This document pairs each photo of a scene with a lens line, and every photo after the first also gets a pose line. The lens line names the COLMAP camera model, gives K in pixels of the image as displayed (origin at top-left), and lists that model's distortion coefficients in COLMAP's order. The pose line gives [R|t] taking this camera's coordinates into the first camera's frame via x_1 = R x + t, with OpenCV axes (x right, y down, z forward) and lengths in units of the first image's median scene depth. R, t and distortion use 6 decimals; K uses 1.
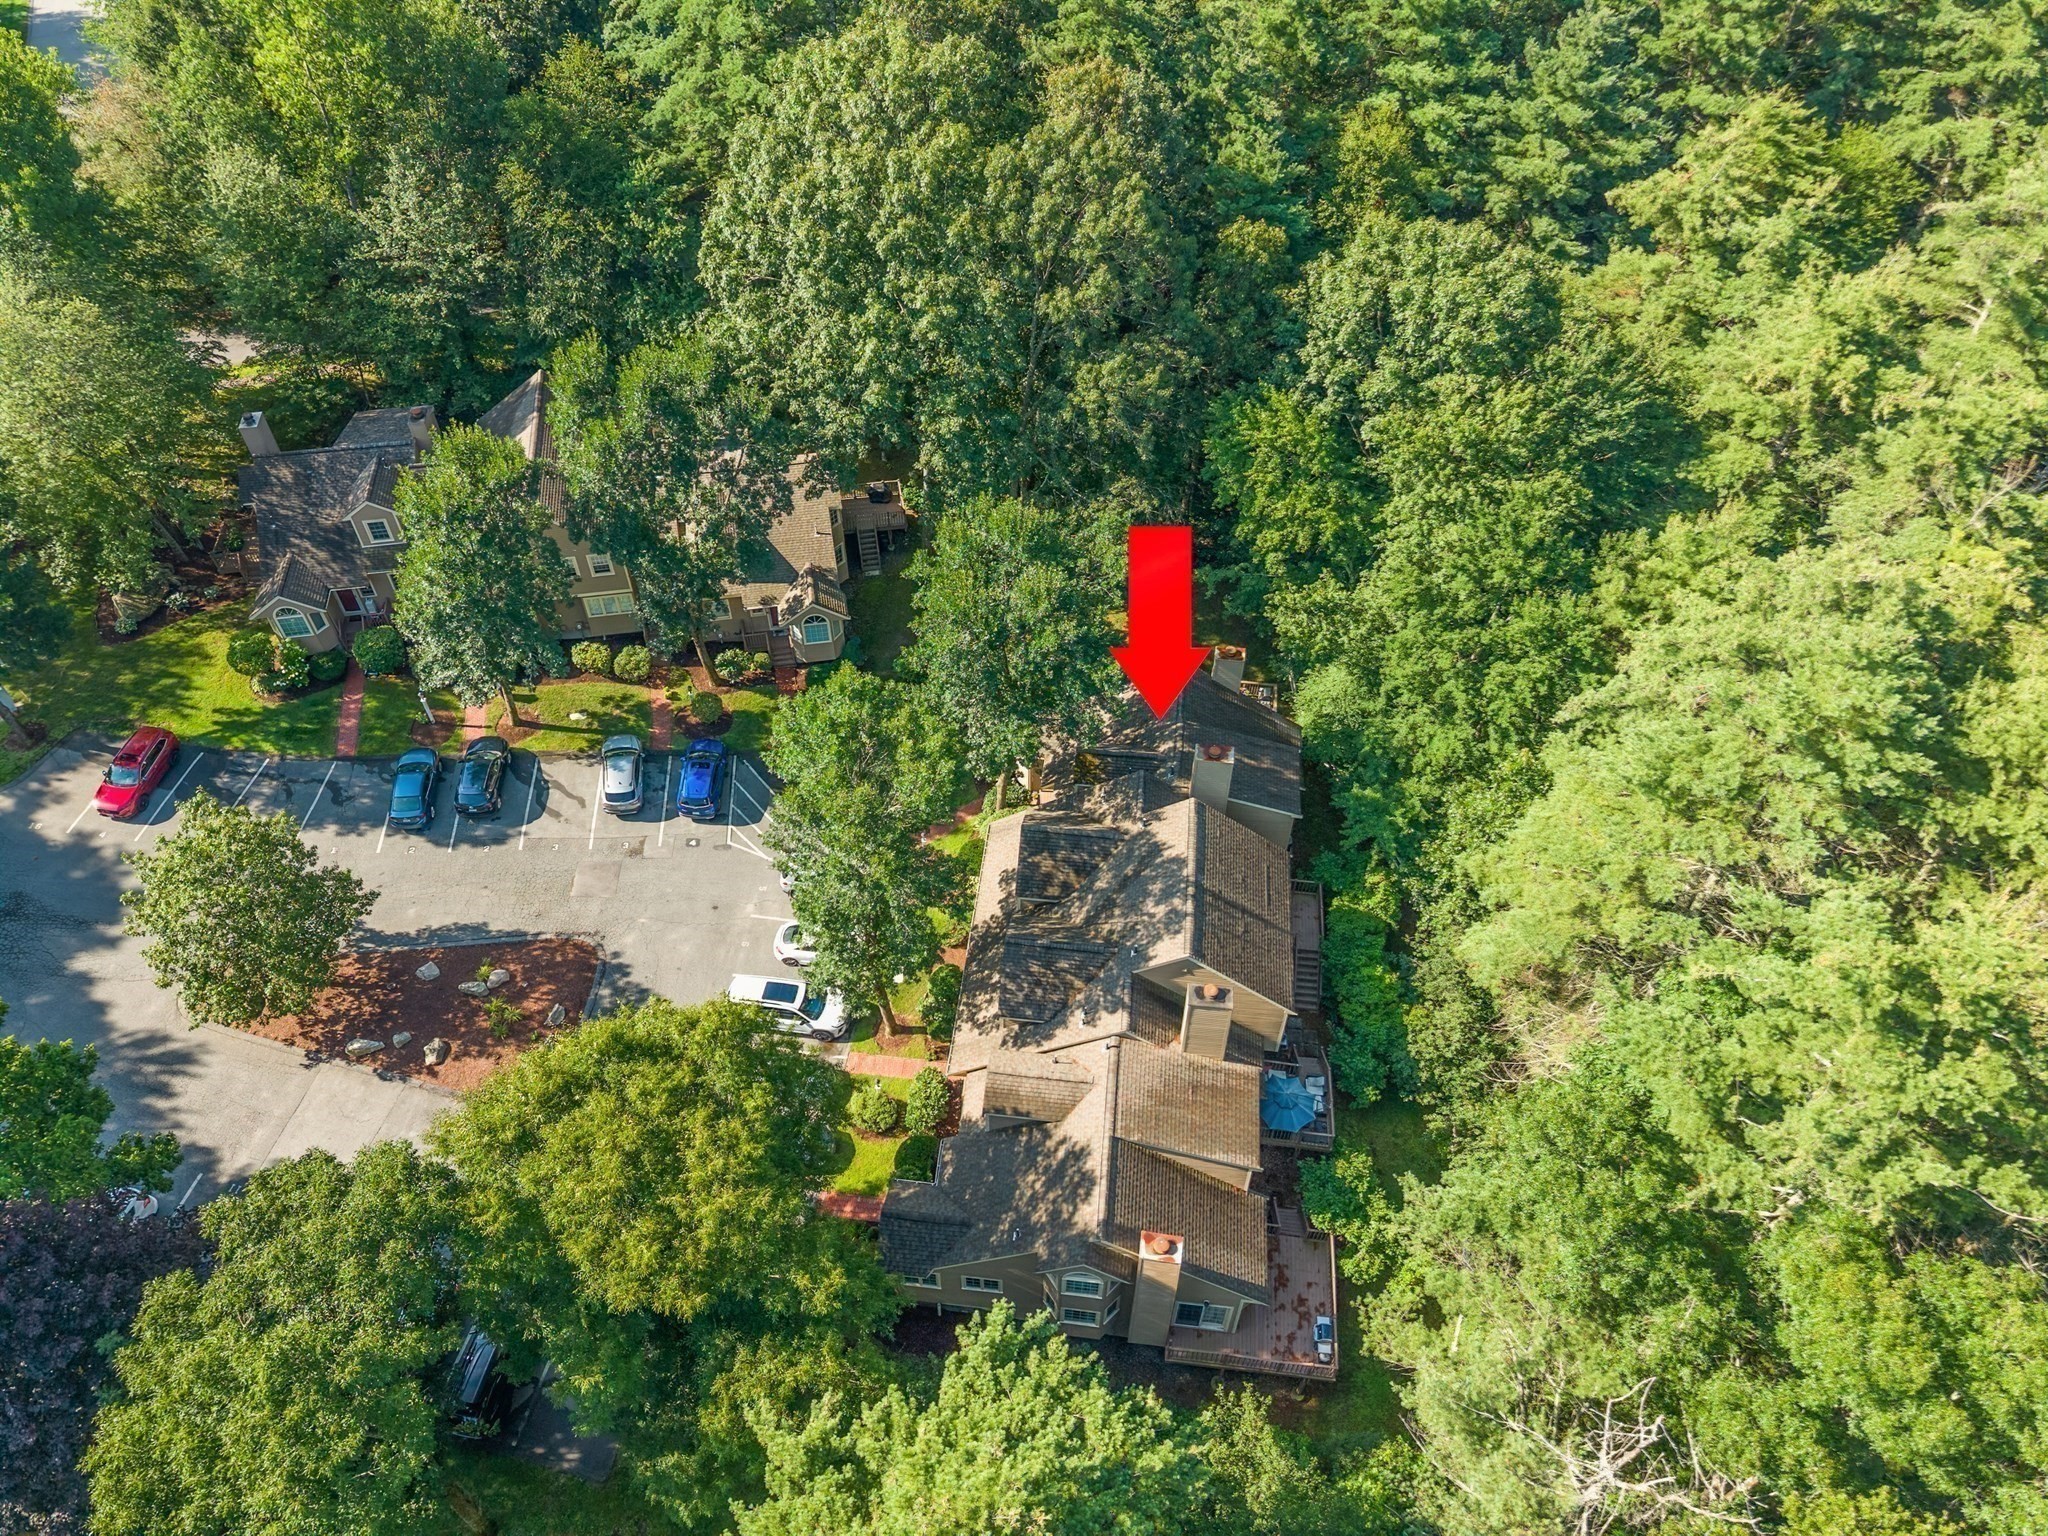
lens RADIAL K [[1432.3, 0, 1025.4], [0, 1432.3, 772.6], [0, 0, 1]] dist [0.008617, 0.001352]
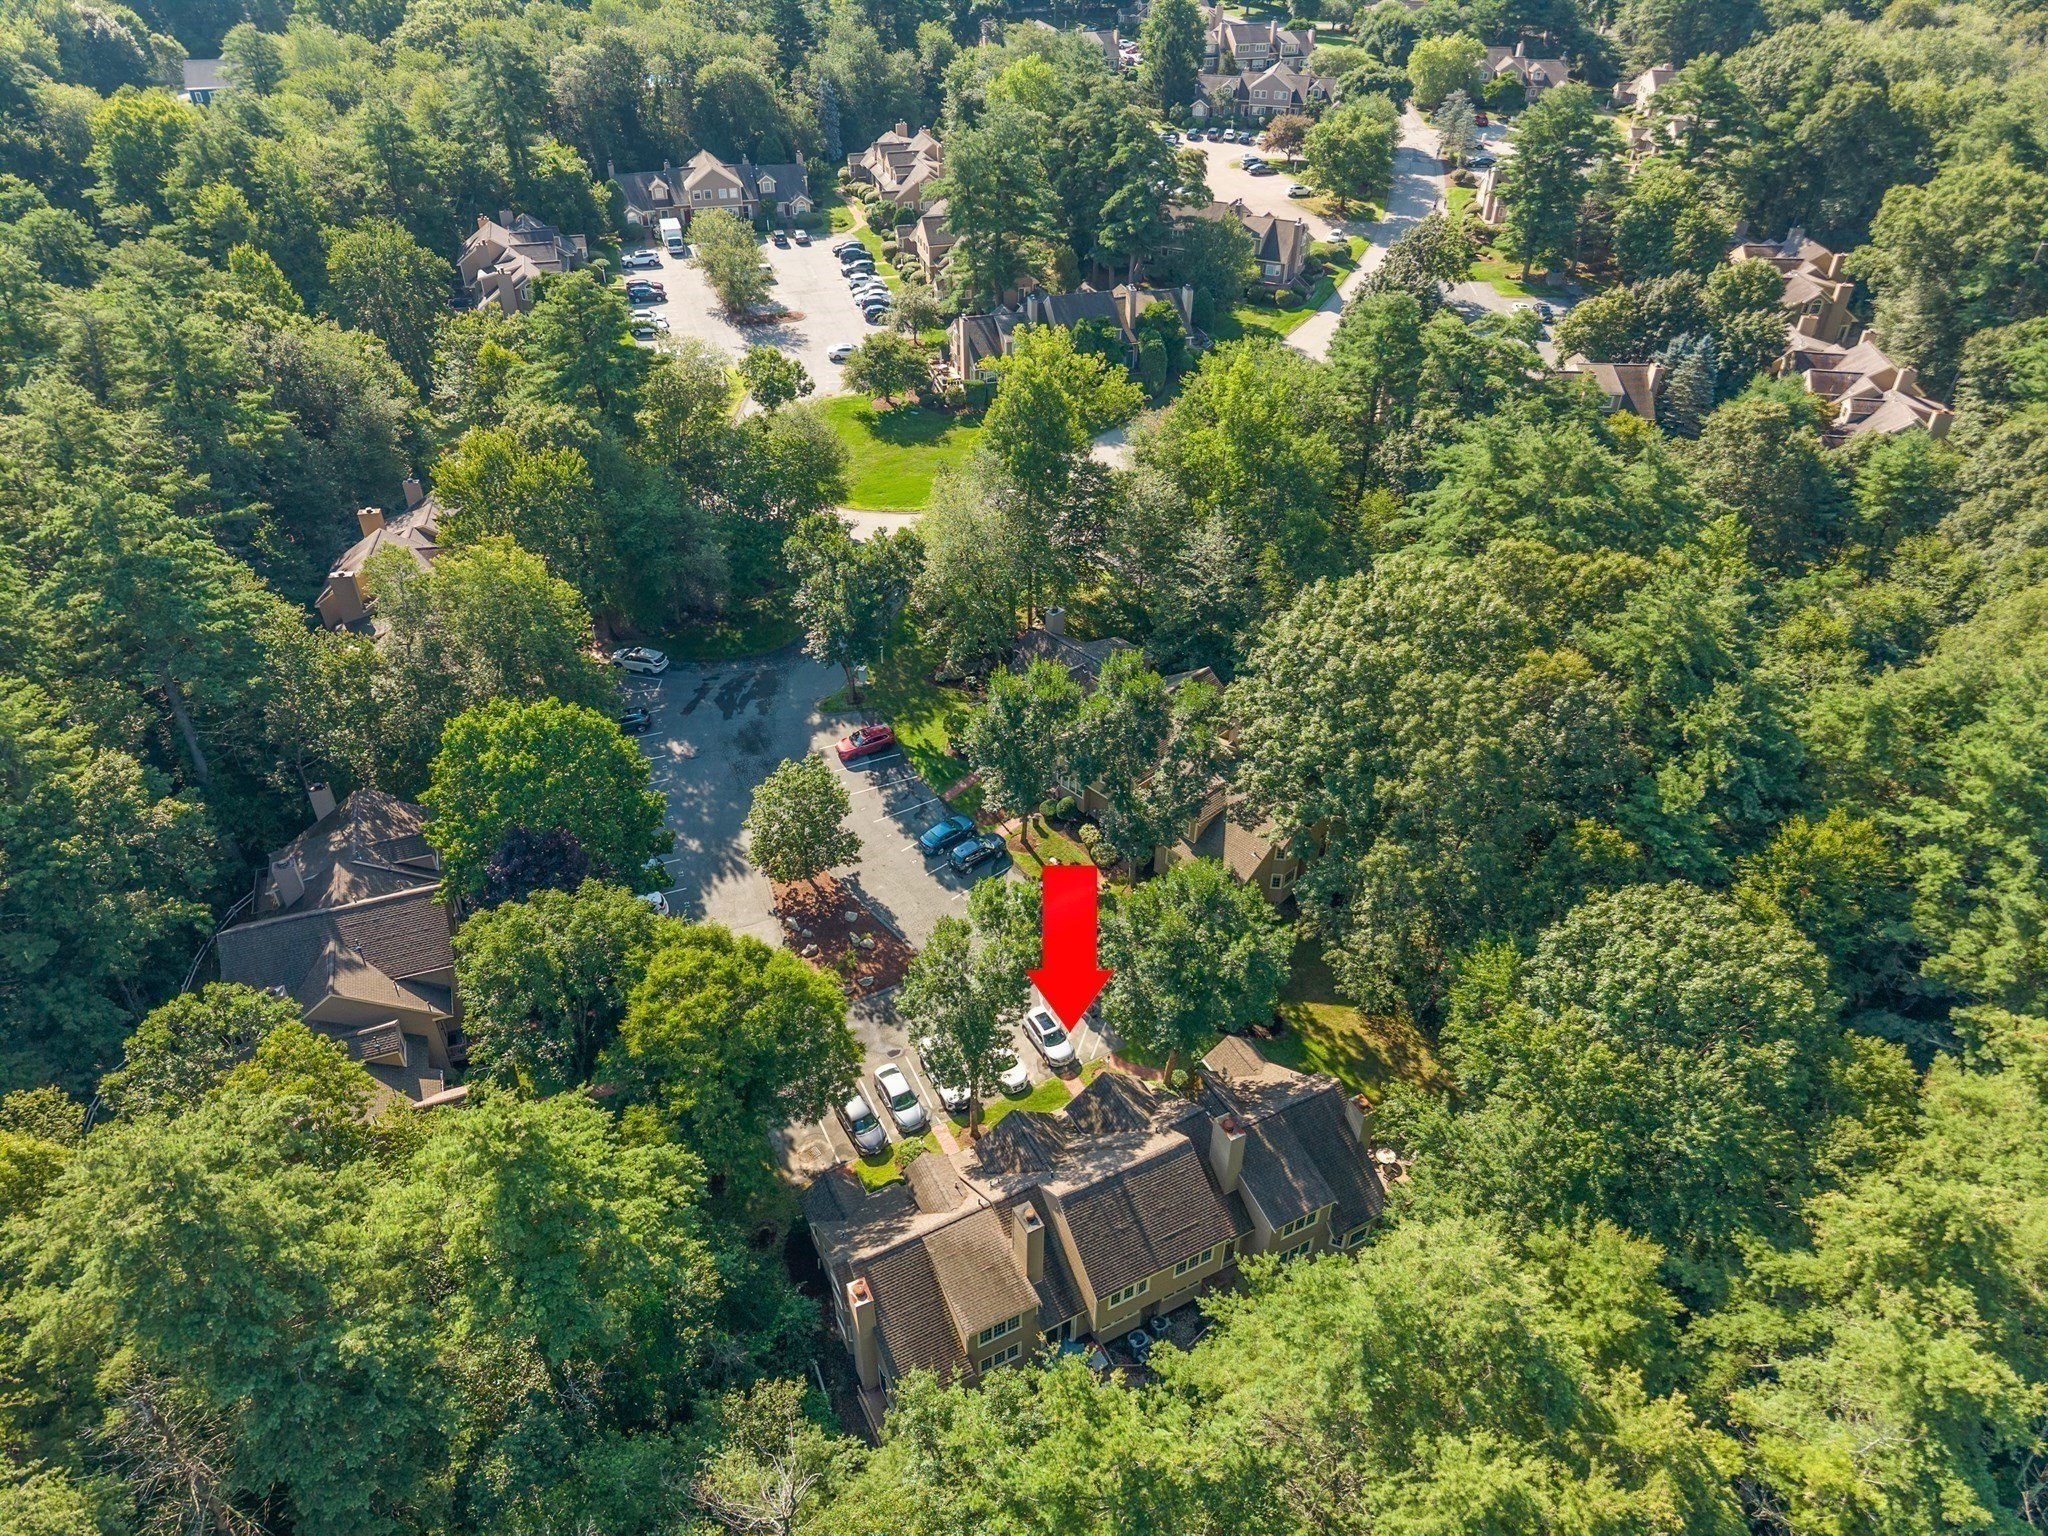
lens RADIAL K [[1432.3, 0, 1026.1], [0, 1432.3, 766.2], [0, 0, 1]] dist [0.008617, 0.001352]
pose [[0.537770, 0.487478, -0.687873, 0.739091], [-0.606386, 0.790491, 0.086136, -0.261306], [0.585747, 0.370795, 0.720702, -0.133318]]
